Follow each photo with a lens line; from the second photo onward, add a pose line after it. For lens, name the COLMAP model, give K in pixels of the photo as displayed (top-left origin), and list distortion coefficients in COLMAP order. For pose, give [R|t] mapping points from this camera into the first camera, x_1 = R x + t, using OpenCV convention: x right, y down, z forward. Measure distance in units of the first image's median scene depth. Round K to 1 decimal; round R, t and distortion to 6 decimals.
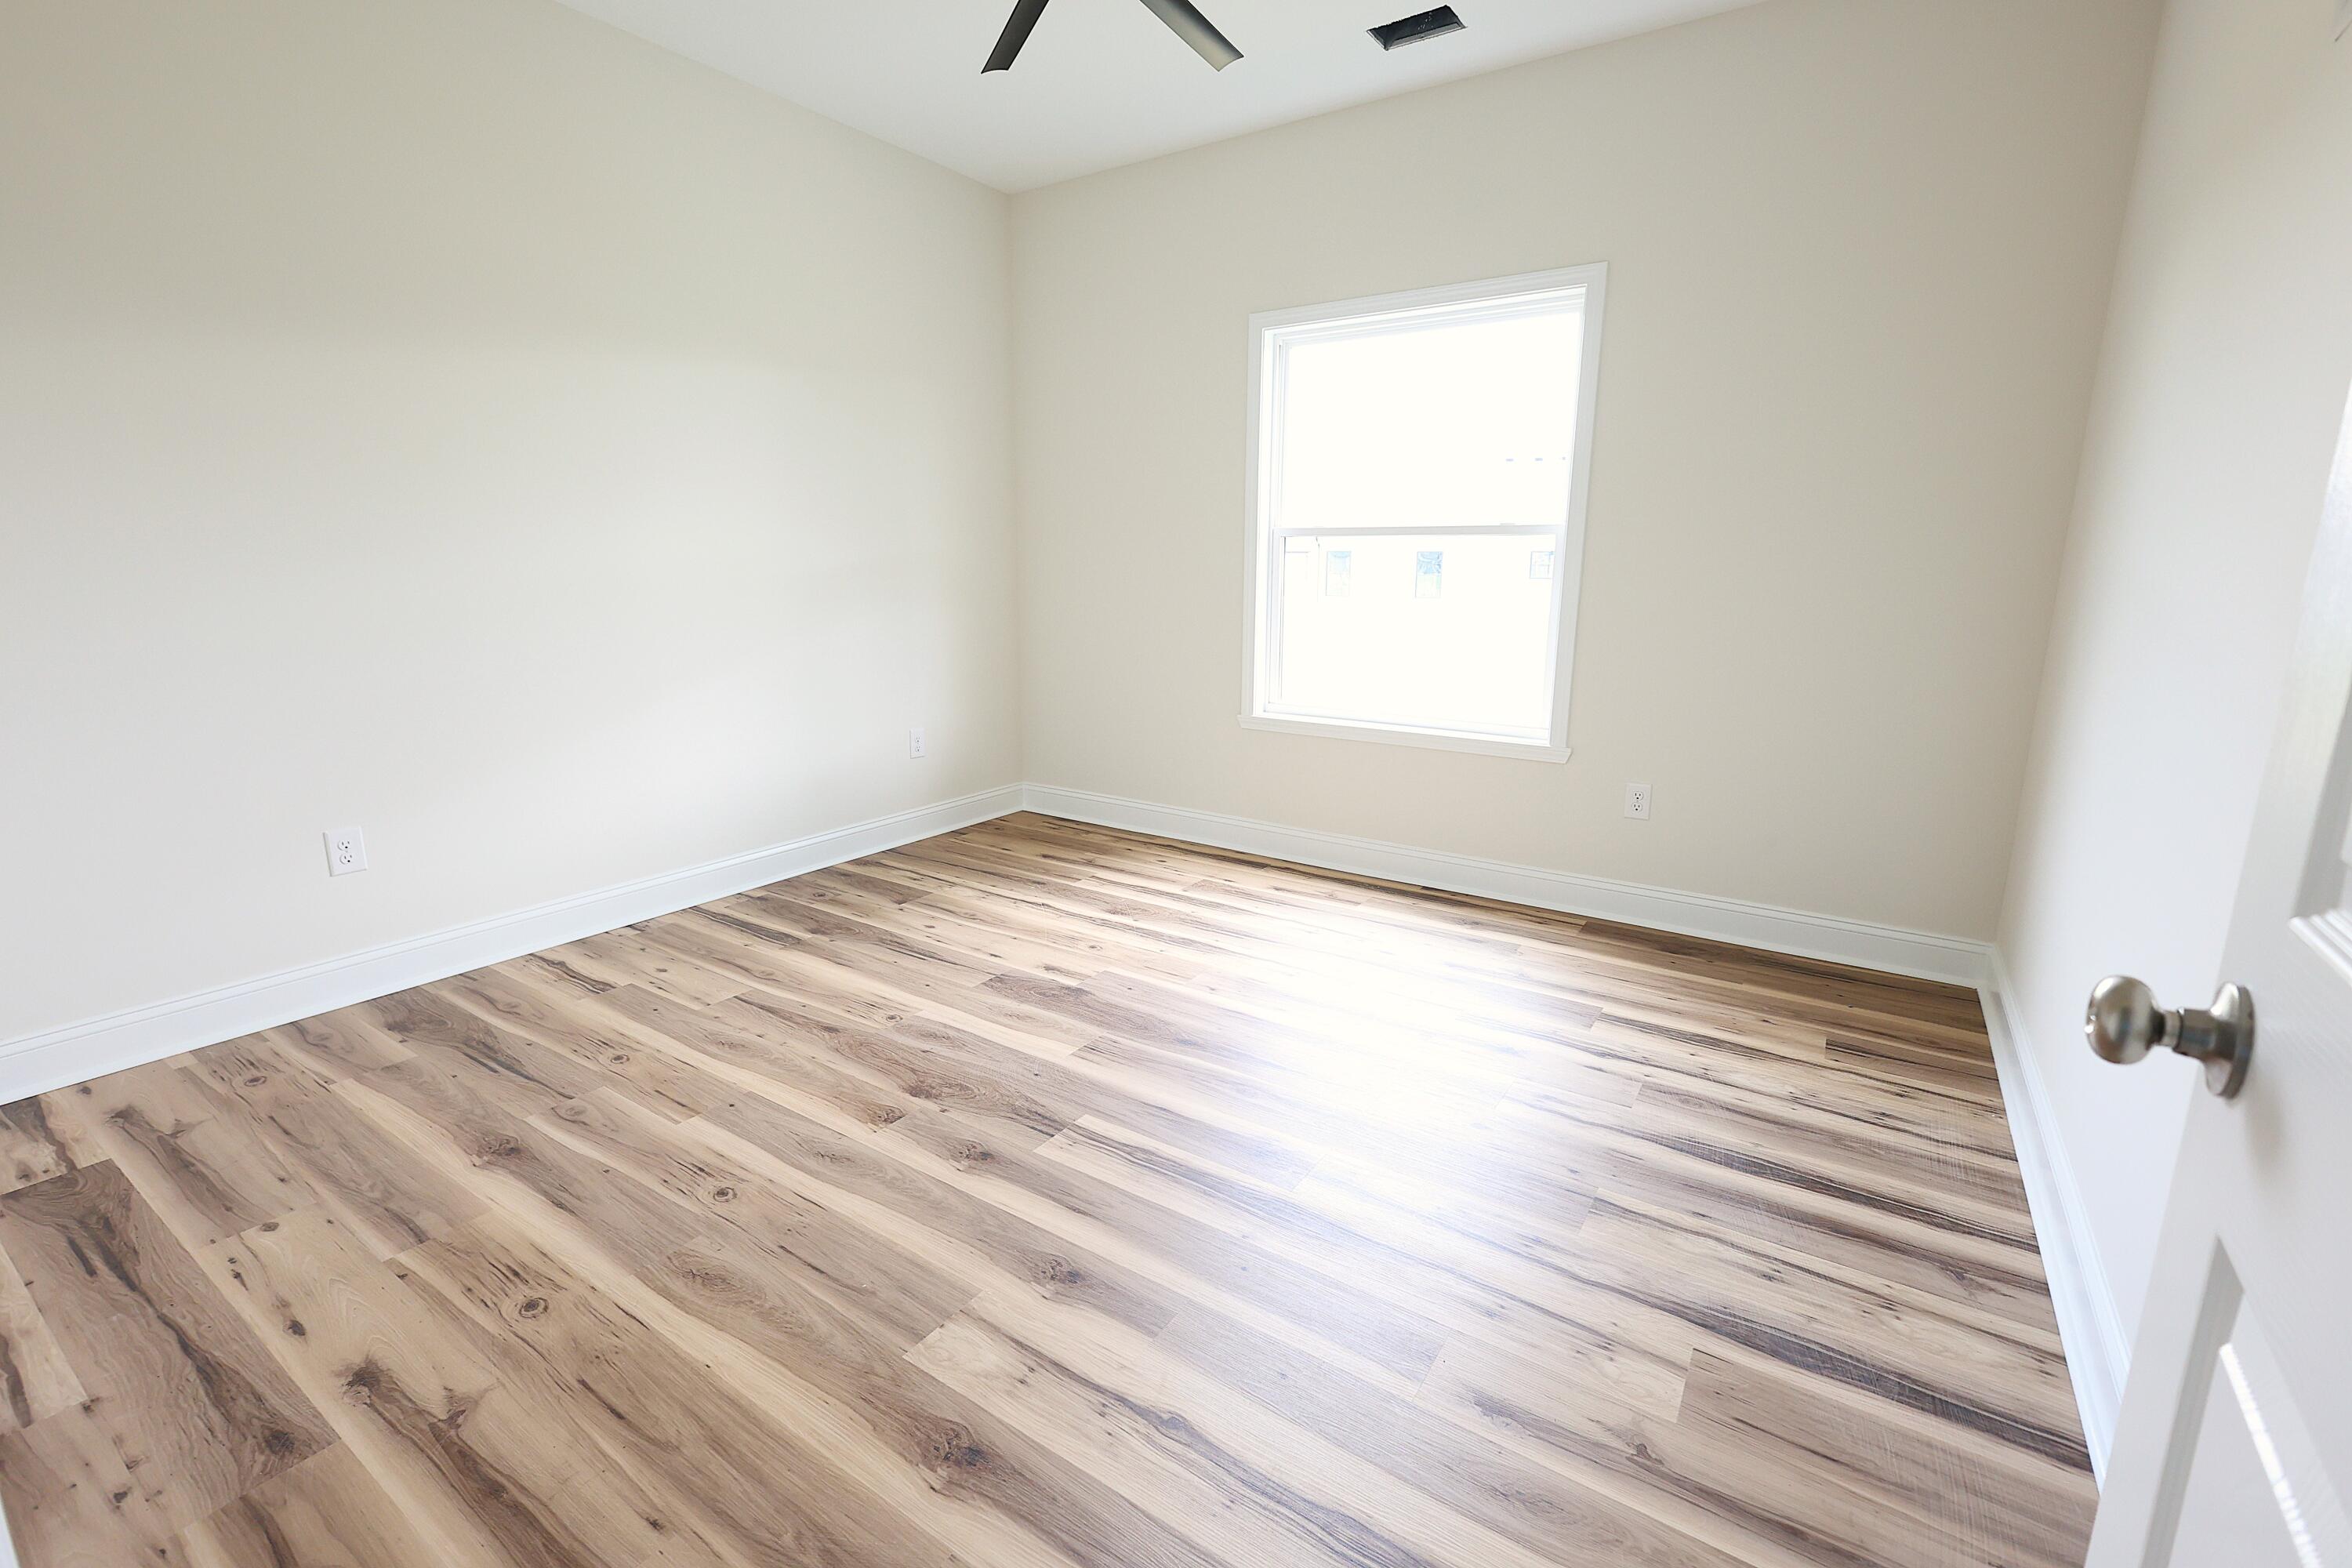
lens RADIAL K [[1031.2, 0, 1176.0], [0, 1031.2, 784.0], [0, 0, 1]] dist [0.000188, -0.000183]
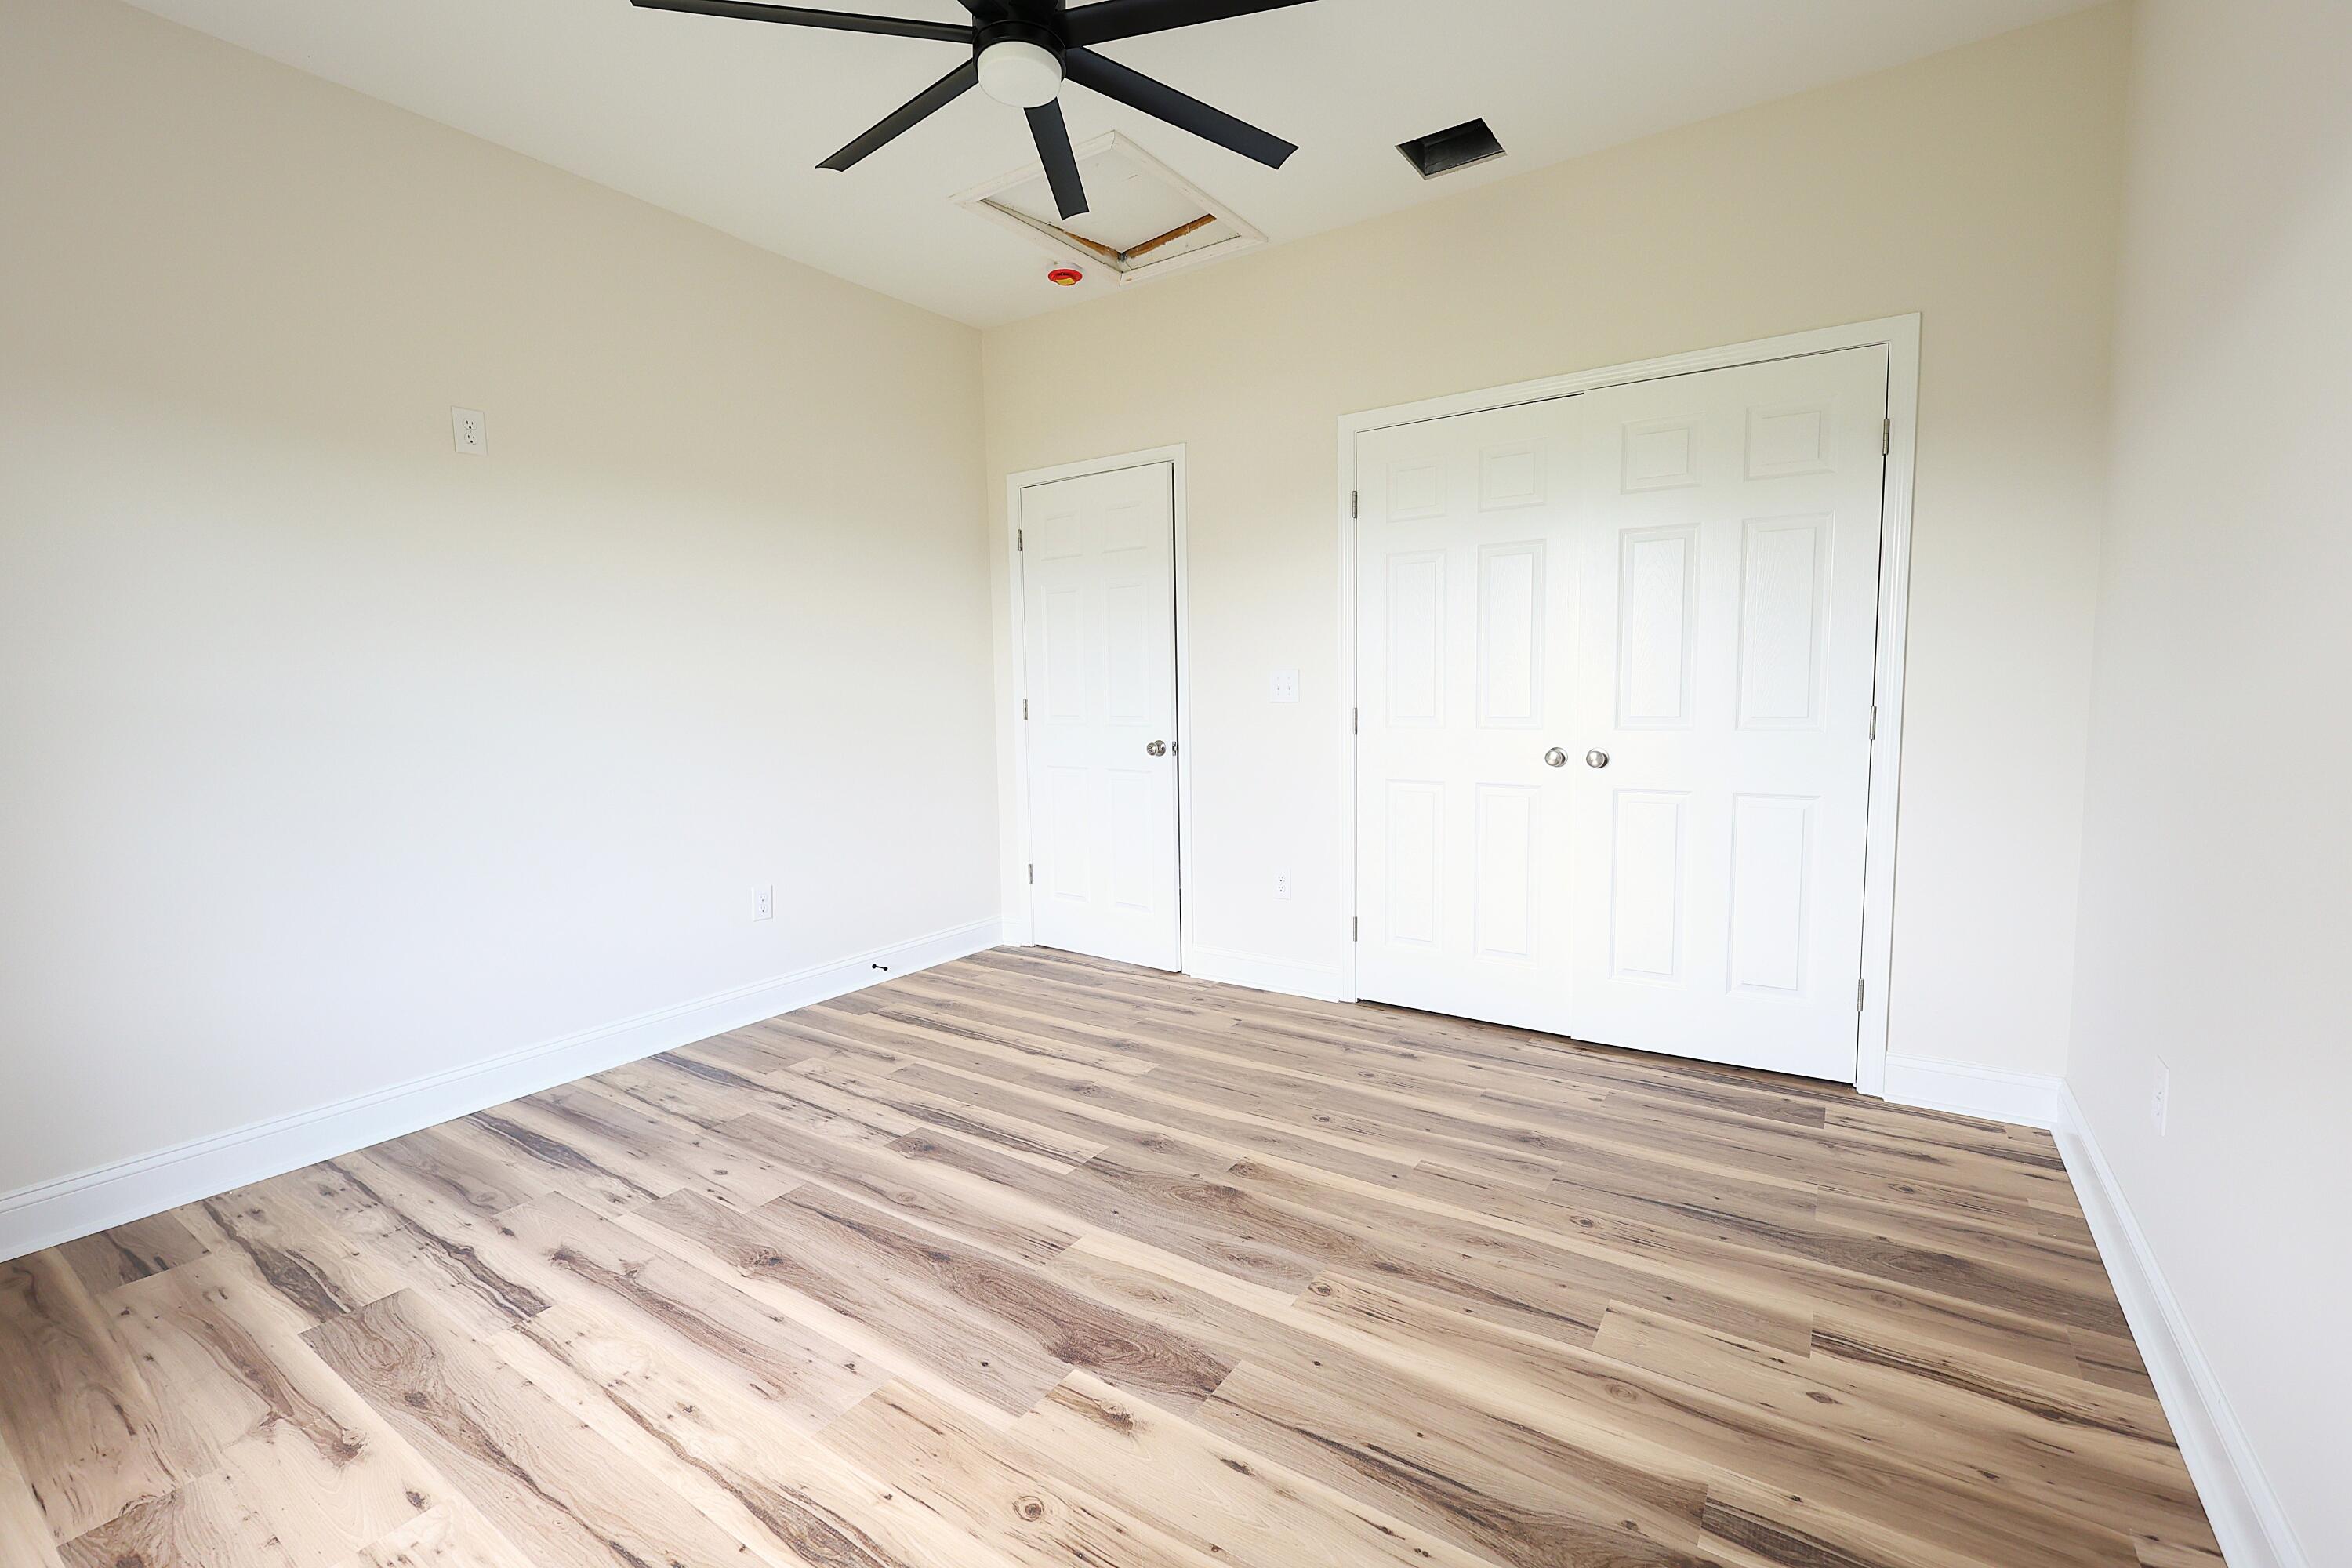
lens RADIAL K [[1031.2, 0, 1176.0], [0, 1031.2, 784.0], [0, 0, 1]] dist [0.000188, -0.000183]
pose [[-0.999926, 0.011703, 0.003368, -0.198541], [0.012174, 0.953765, 0.300307, -0.378414], [0.000302, 0.300325, -0.953837, 1.785981]]
